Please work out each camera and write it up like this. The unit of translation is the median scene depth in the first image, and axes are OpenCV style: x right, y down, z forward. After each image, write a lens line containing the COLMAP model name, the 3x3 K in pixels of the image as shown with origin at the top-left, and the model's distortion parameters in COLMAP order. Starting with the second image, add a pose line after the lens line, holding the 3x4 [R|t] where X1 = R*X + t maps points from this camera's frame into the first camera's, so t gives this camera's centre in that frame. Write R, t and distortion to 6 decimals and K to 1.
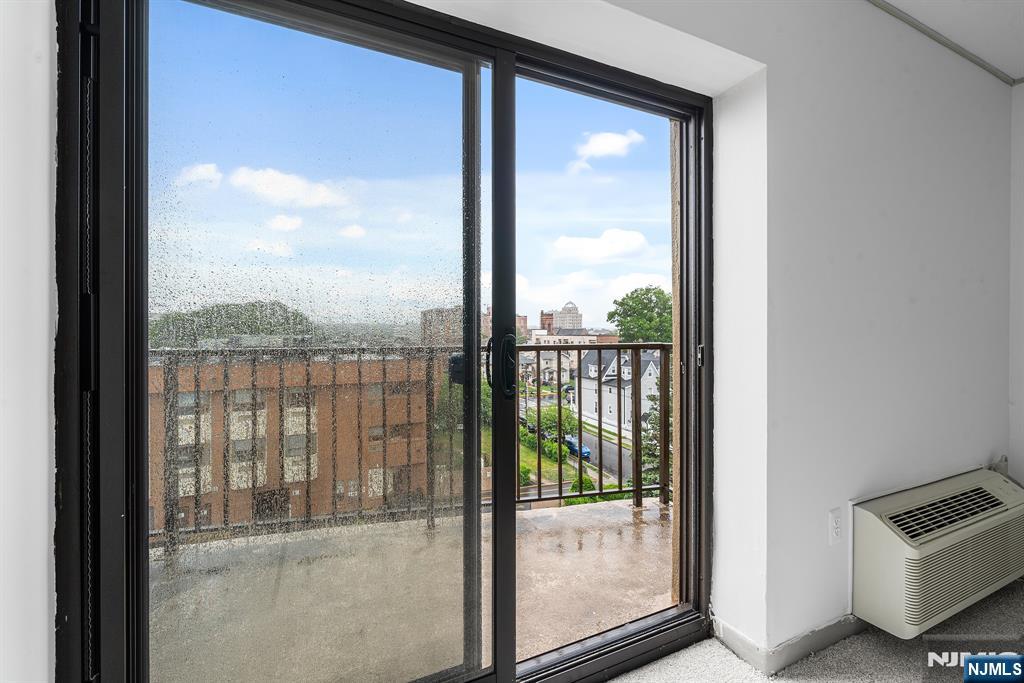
lens RADIAL K [[409.9, 0, 507.0], [0, 409.9, 327.1], [0, 0, 1]] dist [-0.002246, 0.000437]
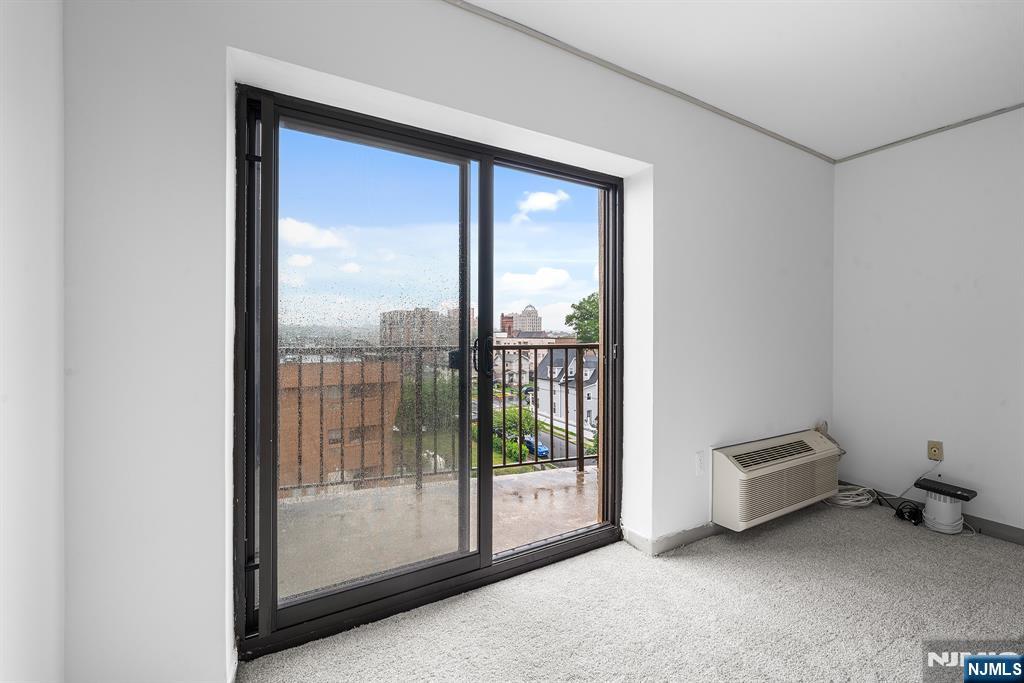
lens RADIAL K [[409.9, 0, 510.3], [0, 409.9, 334.1], [0, 0, 1]] dist [-0.002246, 0.000437]
pose [[0.994512, 0.002251, 0.104602, -0.058399], [-0.003403, 0.999935, 0.010836, -0.006690], [-0.104571, -0.011132, 0.994455, -0.421393]]
